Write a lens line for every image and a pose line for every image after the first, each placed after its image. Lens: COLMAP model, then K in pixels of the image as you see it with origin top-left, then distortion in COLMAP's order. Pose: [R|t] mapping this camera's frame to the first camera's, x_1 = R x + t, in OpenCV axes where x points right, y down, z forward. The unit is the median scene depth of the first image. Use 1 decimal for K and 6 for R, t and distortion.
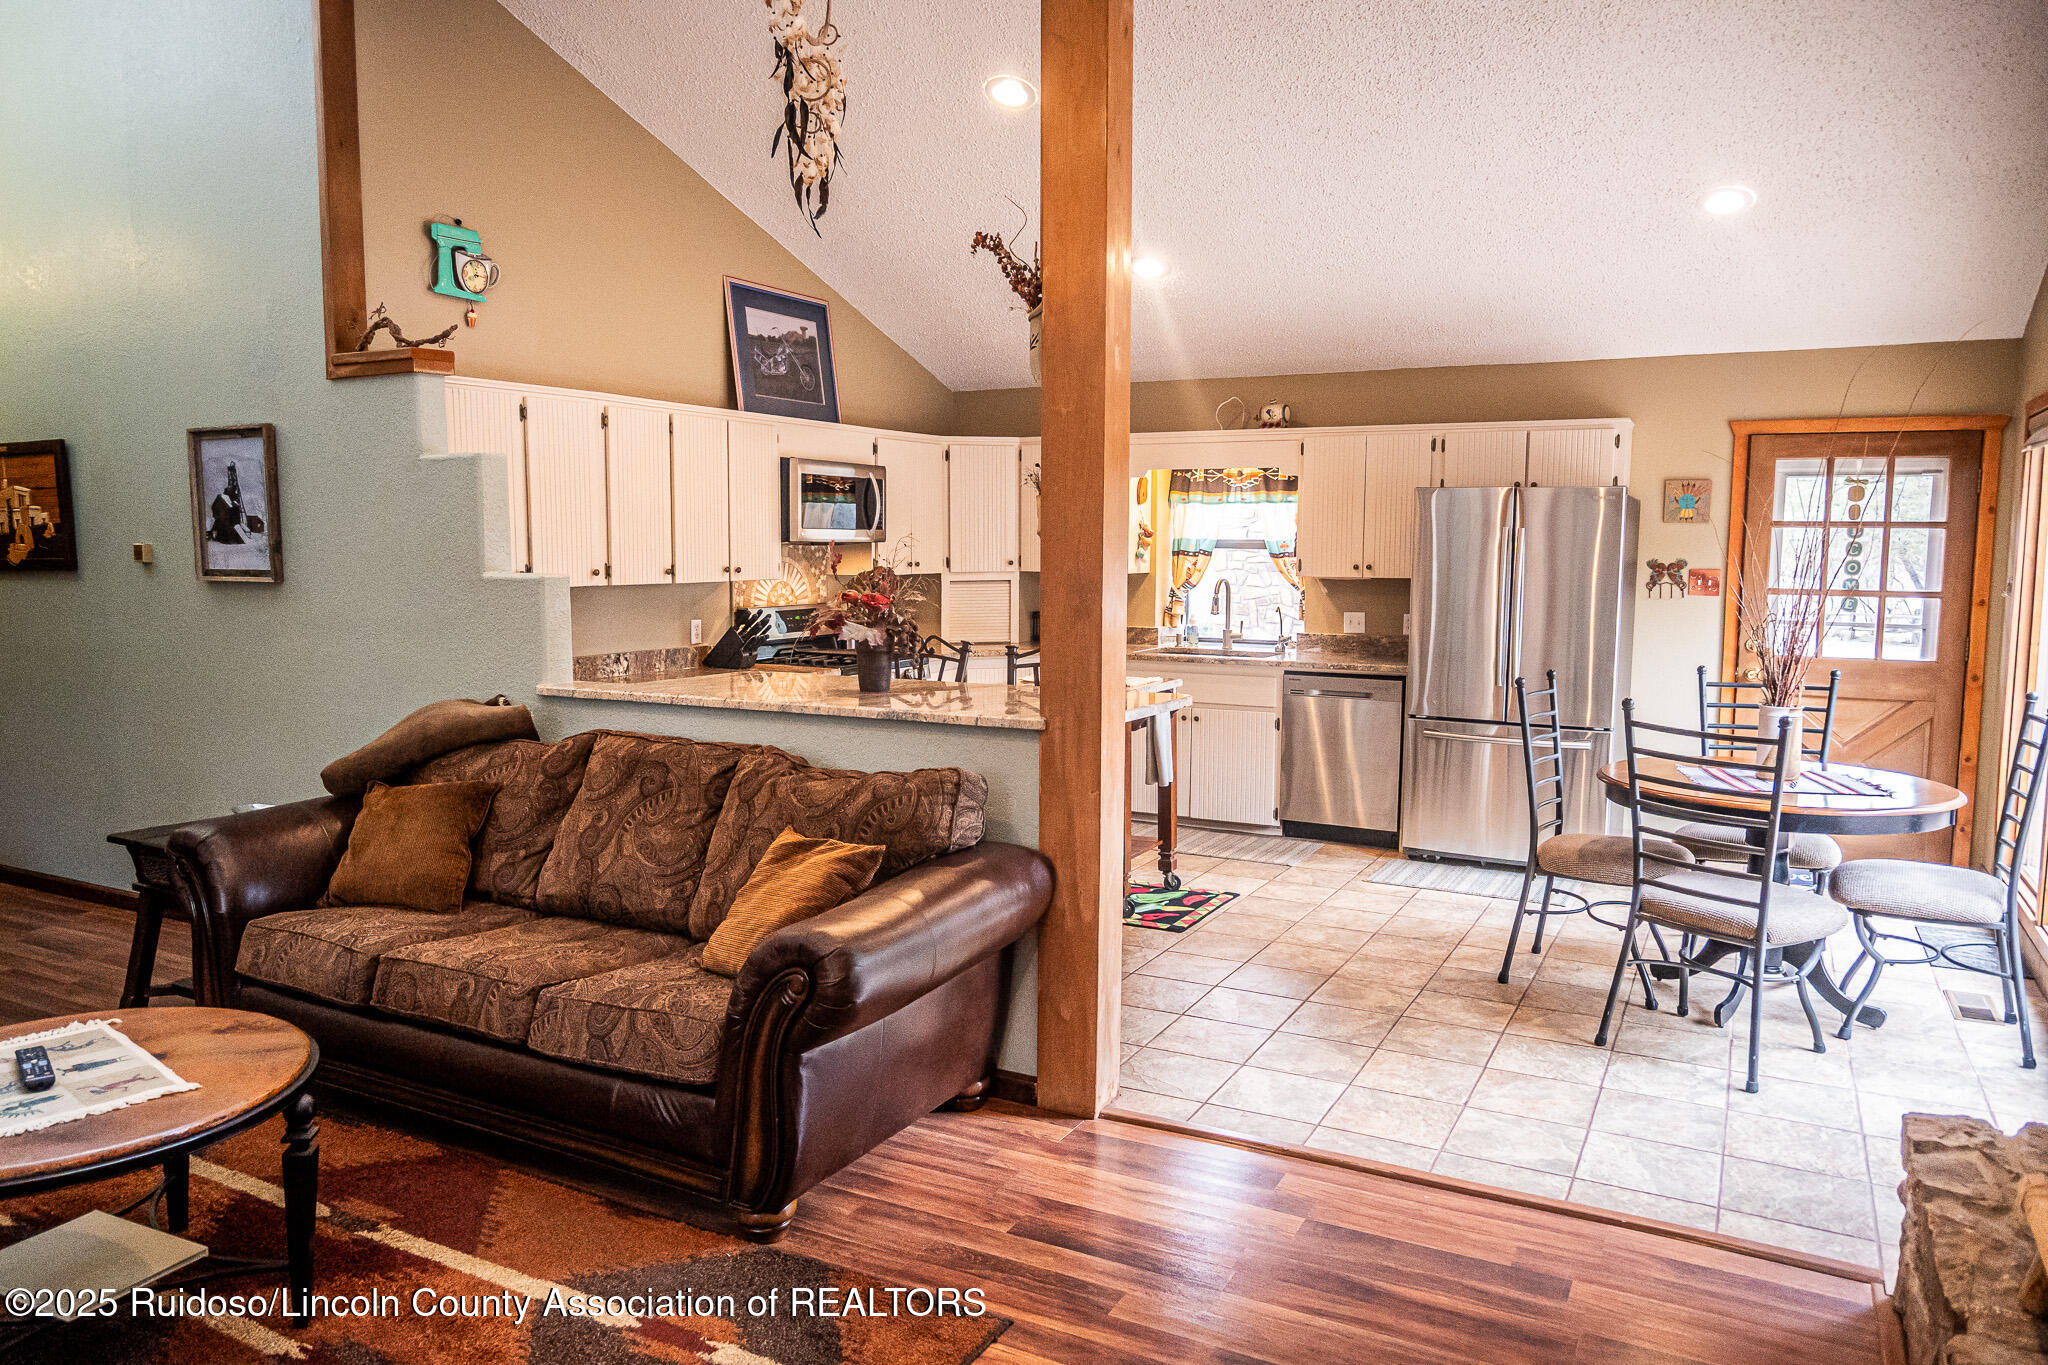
lens RADIAL K [[1384.6, 0, 1019.4], [0, 1384.6, 679.2], [0, 0, 1]] dist [-0.000278, -0.001622]
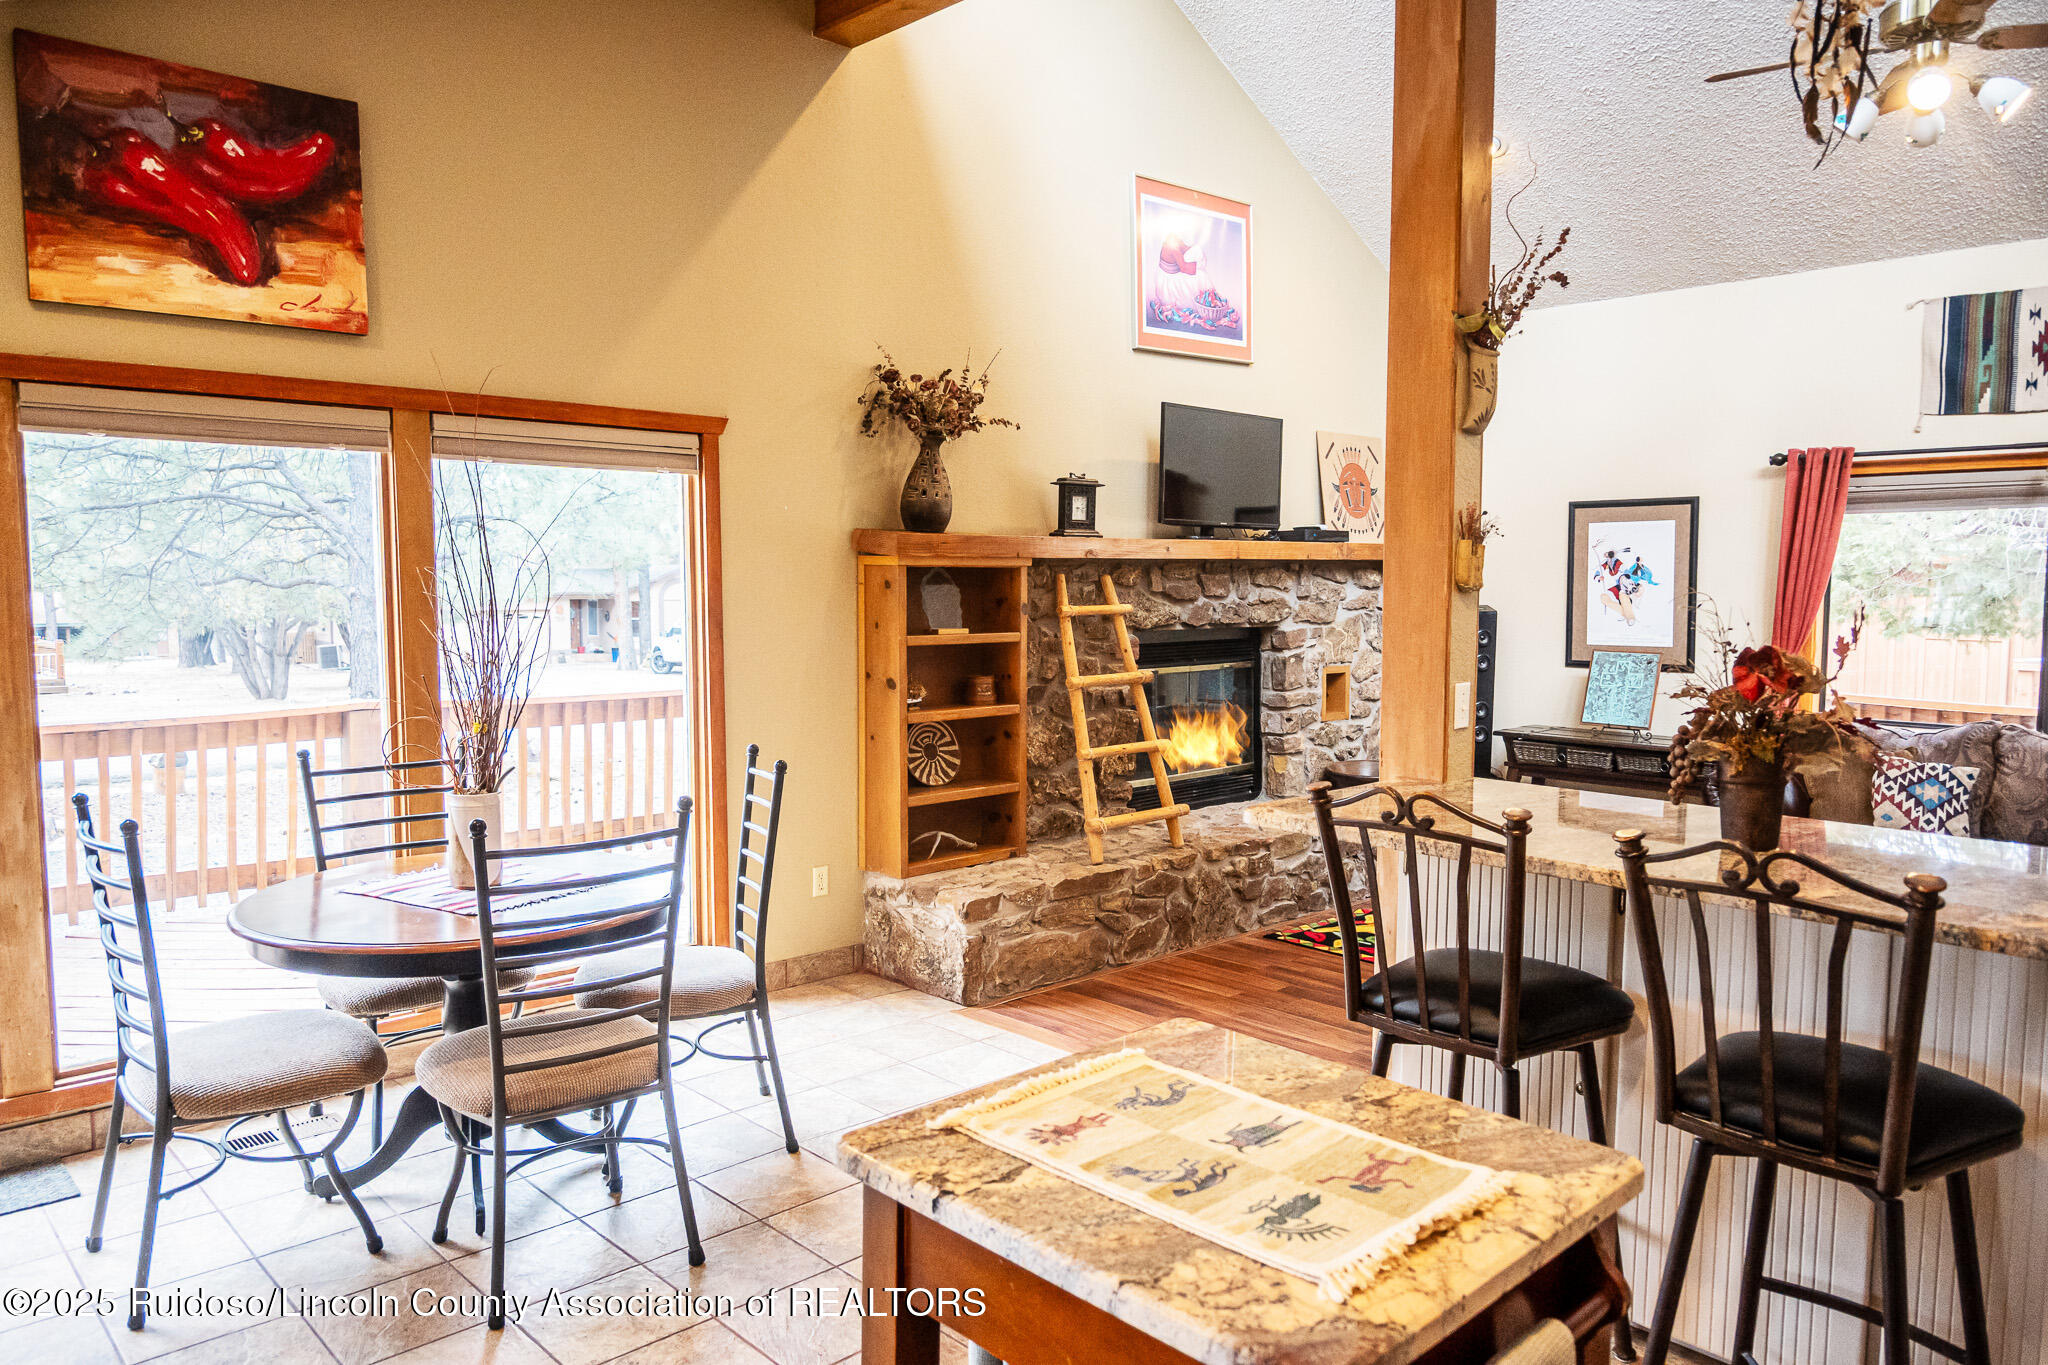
lens RADIAL K [[1395.3, 0, 1030.5], [0, 1395.3, 683.4], [0, 0, 1]] dist [-0.003562, 0.000190]
pose [[-0.950780, -0.033740, 0.308025, 0.005496], [0.021262, 0.984608, 0.173481, -0.115281], [-0.309137, 0.171492, -0.935428, 1.092056]]
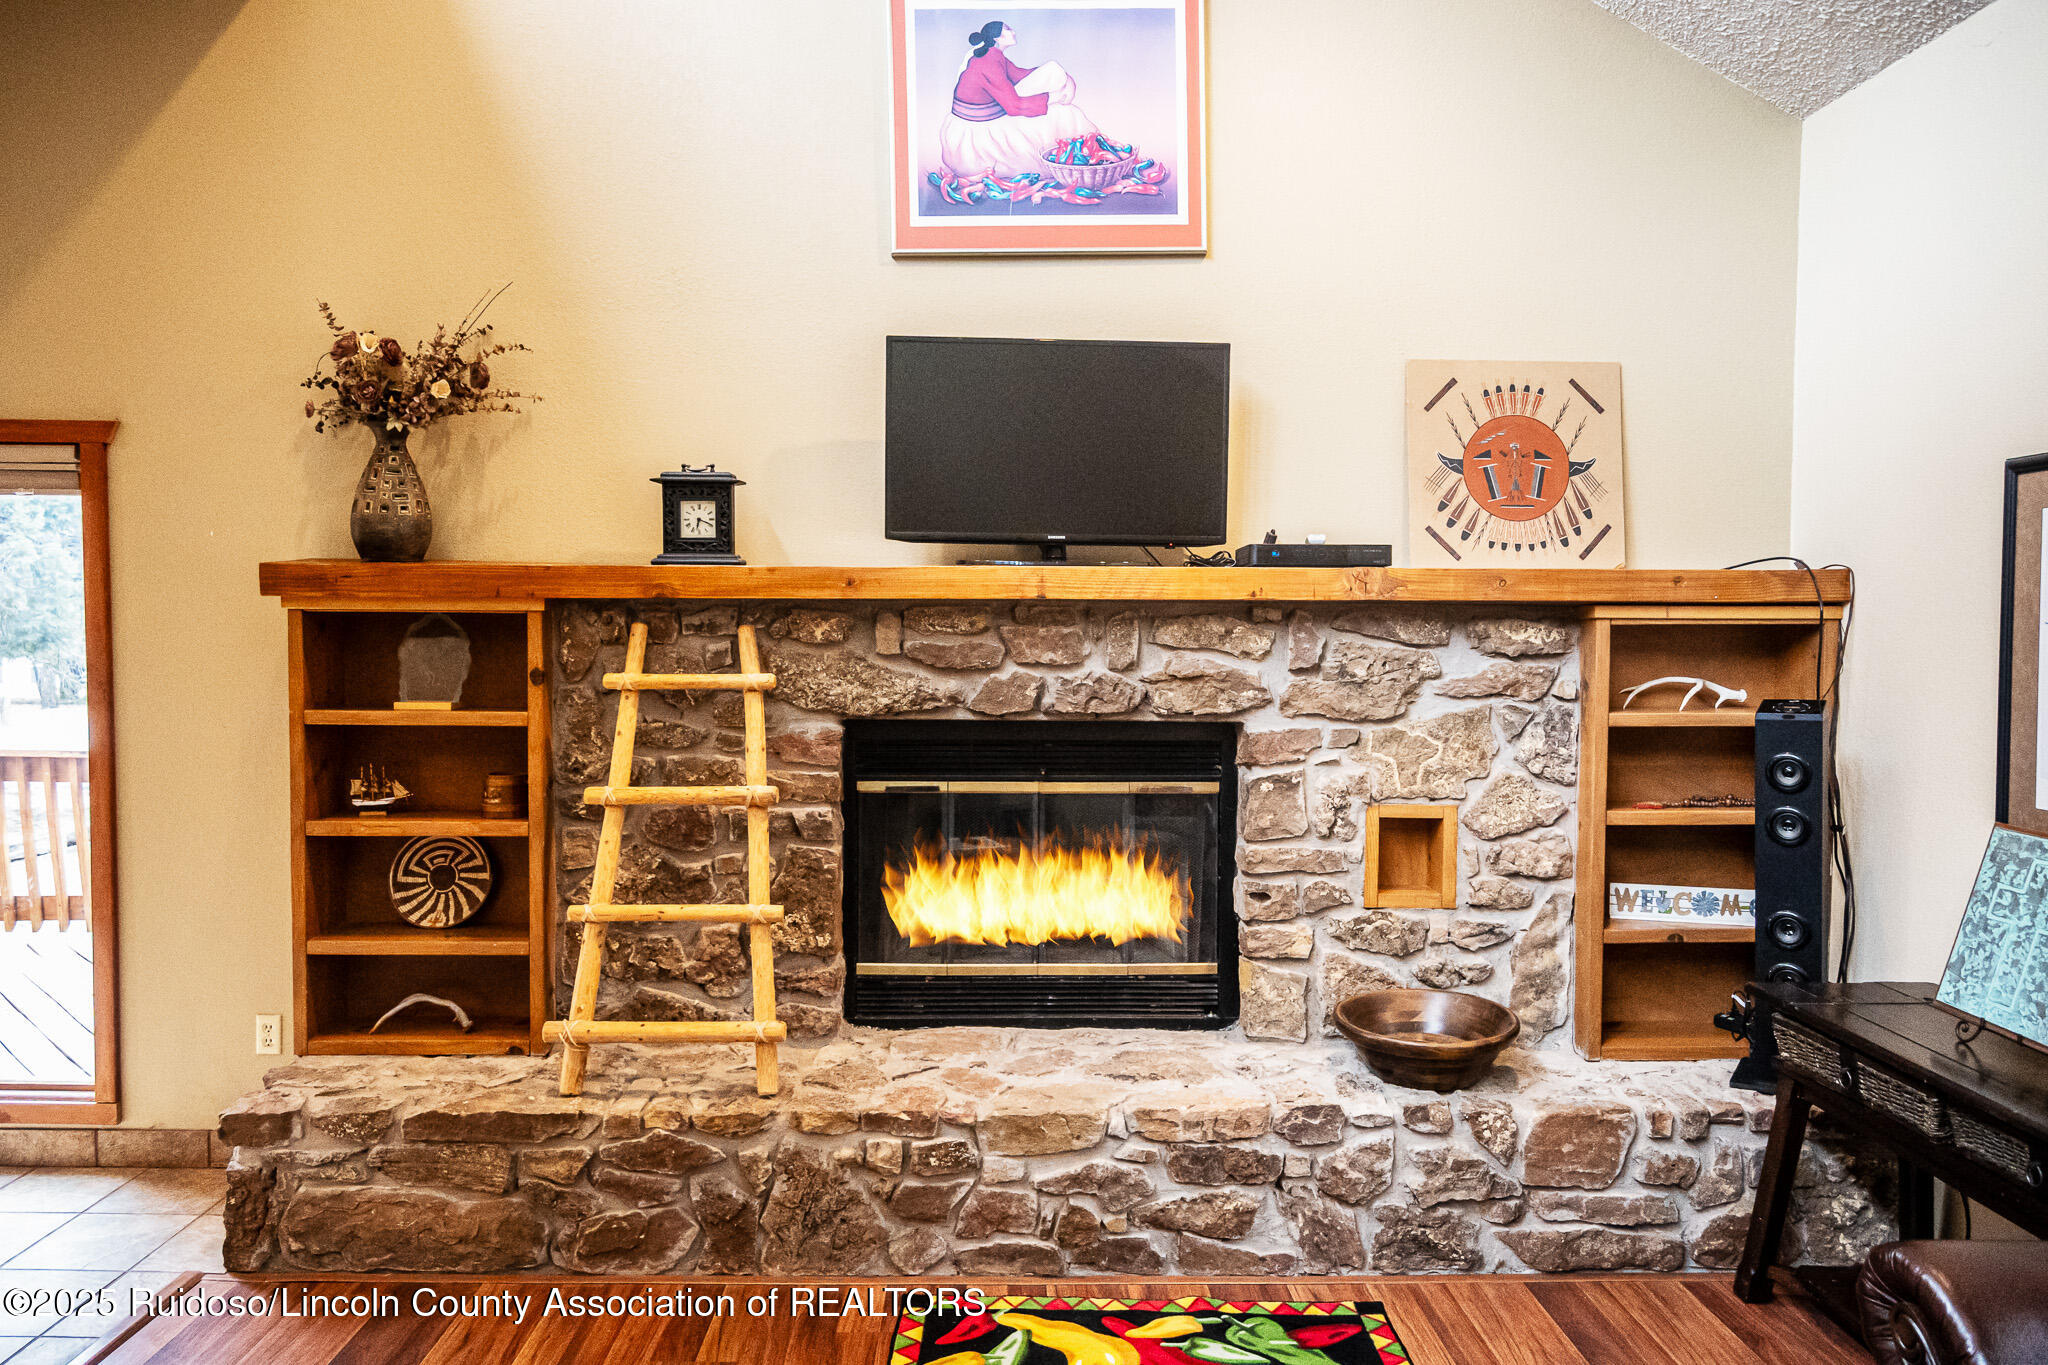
lens RADIAL K [[1401.0, 0, 1028.2], [0, 1401.0, 681.2], [0, 0, 1]] dist [-0.004002, -0.000736]
pose [[-0.495764, -0.050833, 0.866968, -0.304617], [0.073392, 0.992262, 0.100148, -0.051973], [-0.865351, 0.113278, -0.488197, 0.395083]]
